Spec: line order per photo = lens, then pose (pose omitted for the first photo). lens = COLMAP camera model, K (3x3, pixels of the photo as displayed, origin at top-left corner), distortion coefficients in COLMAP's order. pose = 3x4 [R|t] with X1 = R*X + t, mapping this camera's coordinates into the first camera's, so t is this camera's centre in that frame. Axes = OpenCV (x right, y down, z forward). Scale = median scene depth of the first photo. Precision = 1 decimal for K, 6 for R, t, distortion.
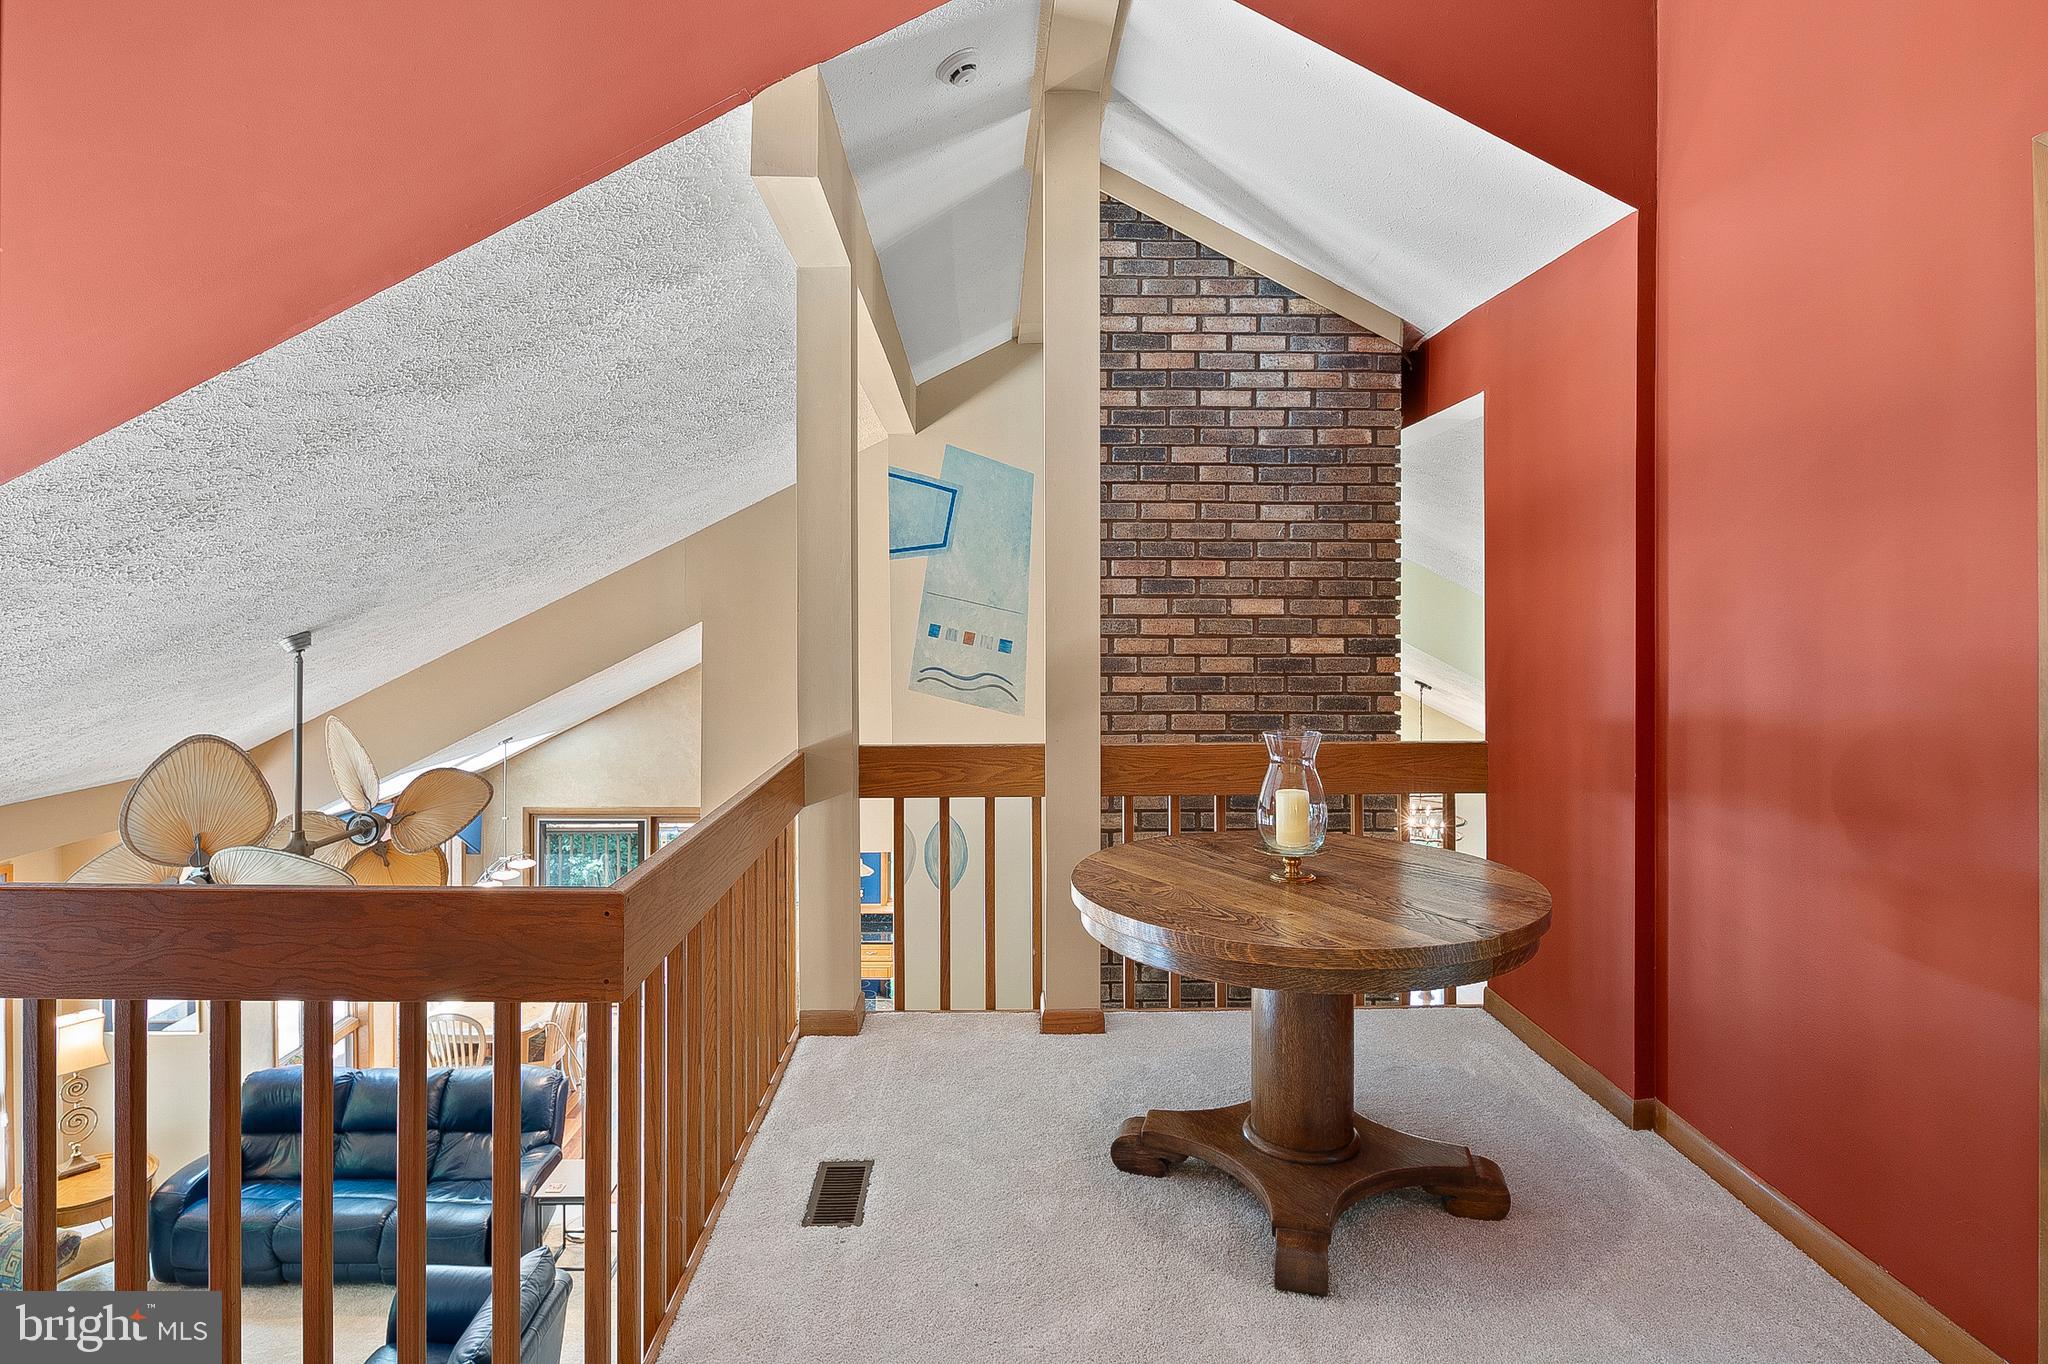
lens RADIAL K [[1095.2, 0, 1022.3], [0, 1095.2, 587.7], [0, 0, 1]] dist [-0.001862, -0.000907]
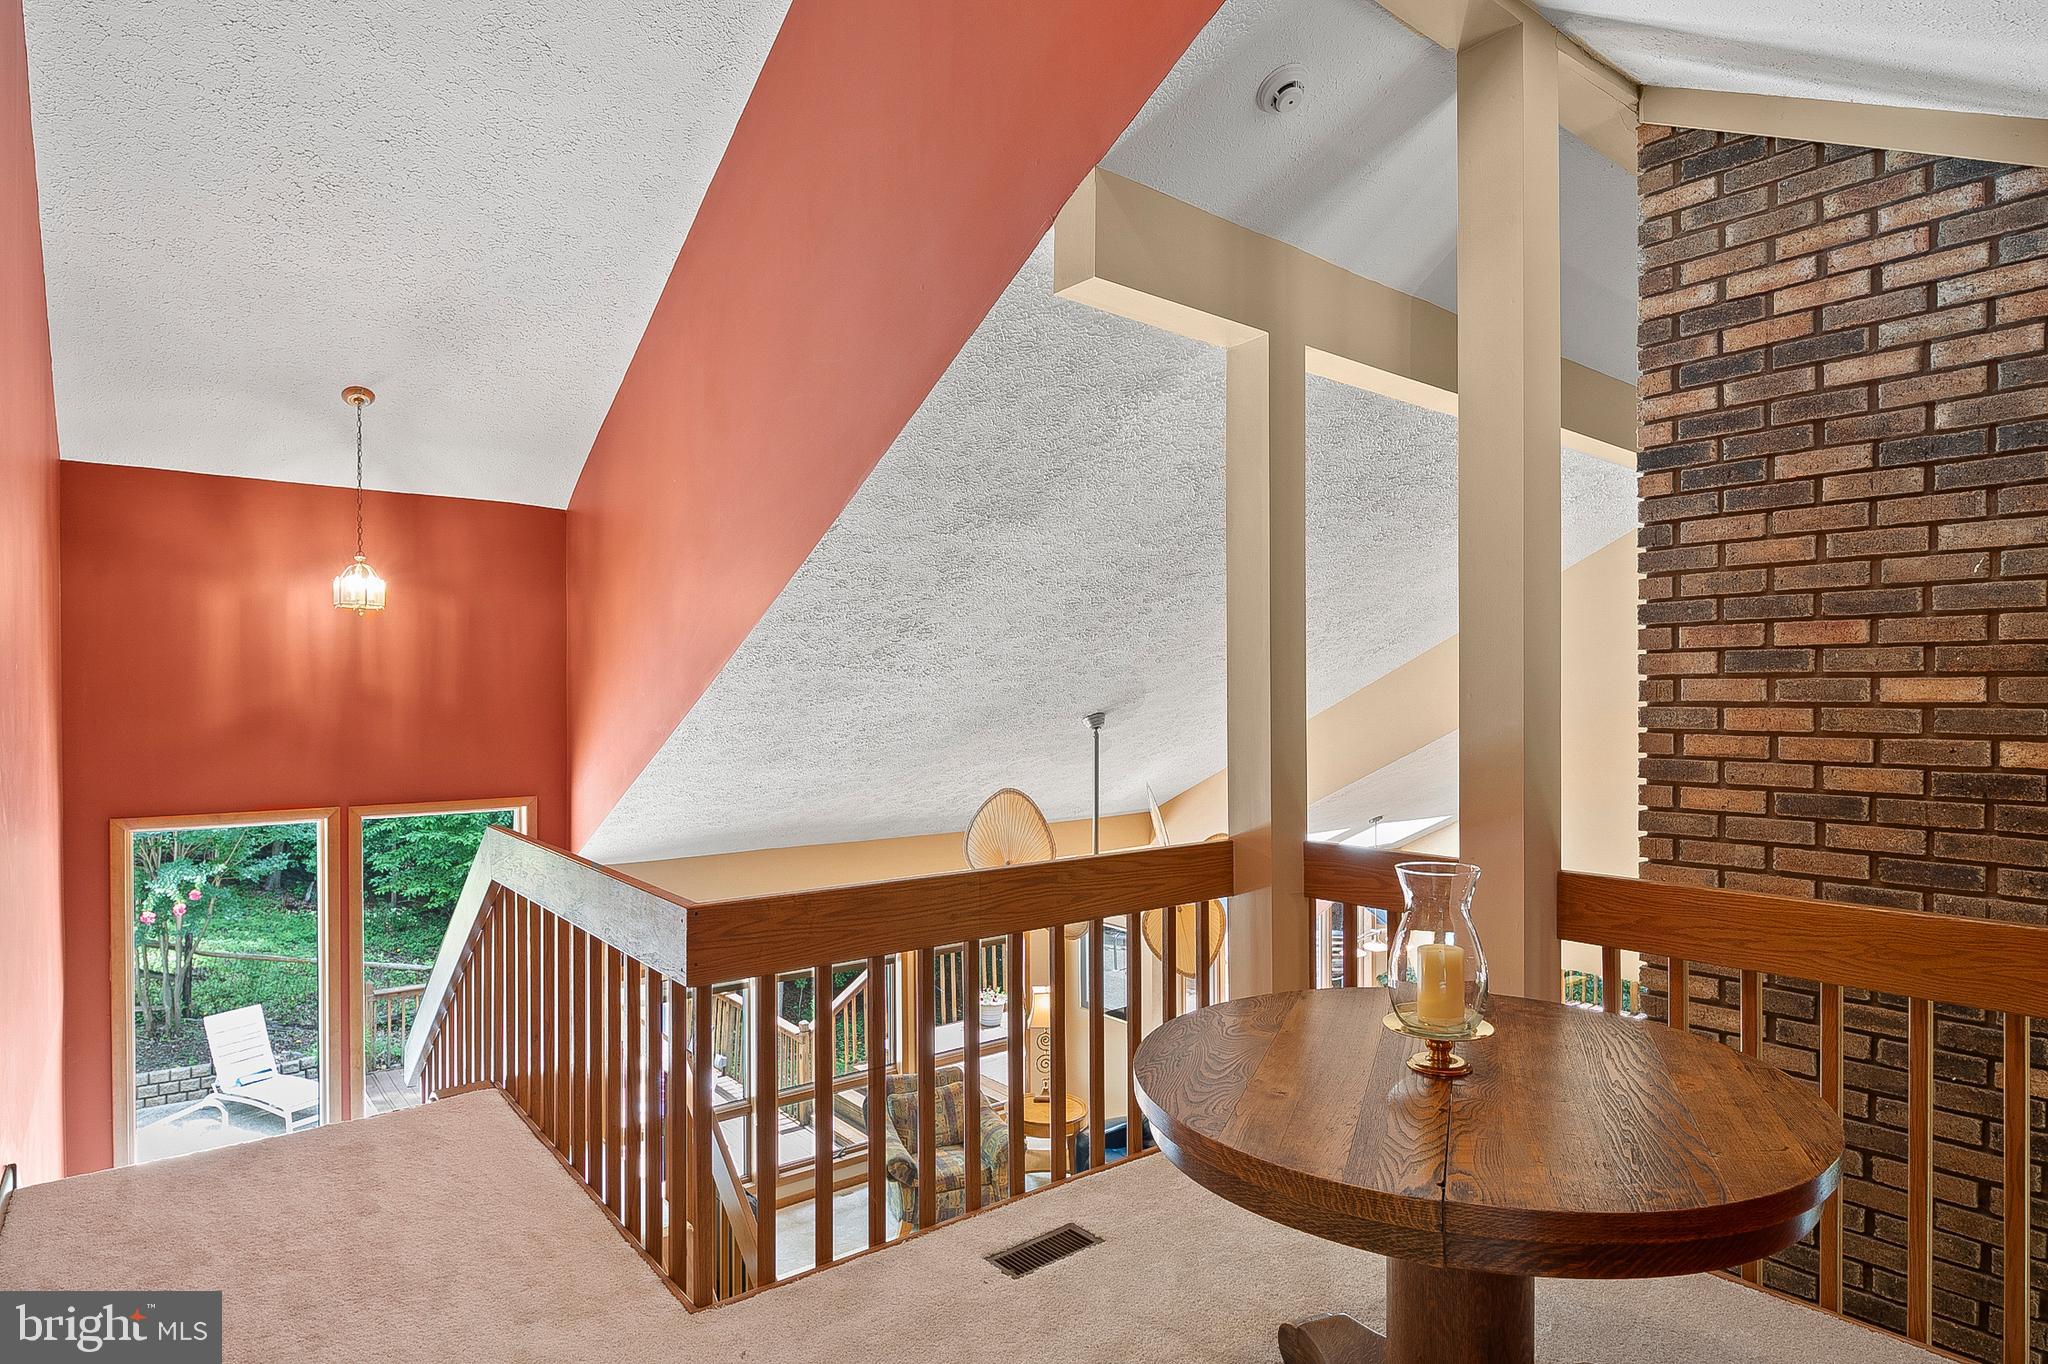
lens RADIAL K [[1118.7, 0, 1024.0], [0, 1118.7, 682.0], [0, 0, 1]] dist [-0.003857, -0.003619]
pose [[0.607718, -0.010295, -0.794086, 0.404053], [0.018306, 0.999832, 0.001048, 0.002790], [0.793942, -0.015174, 0.607804, 0.202295]]
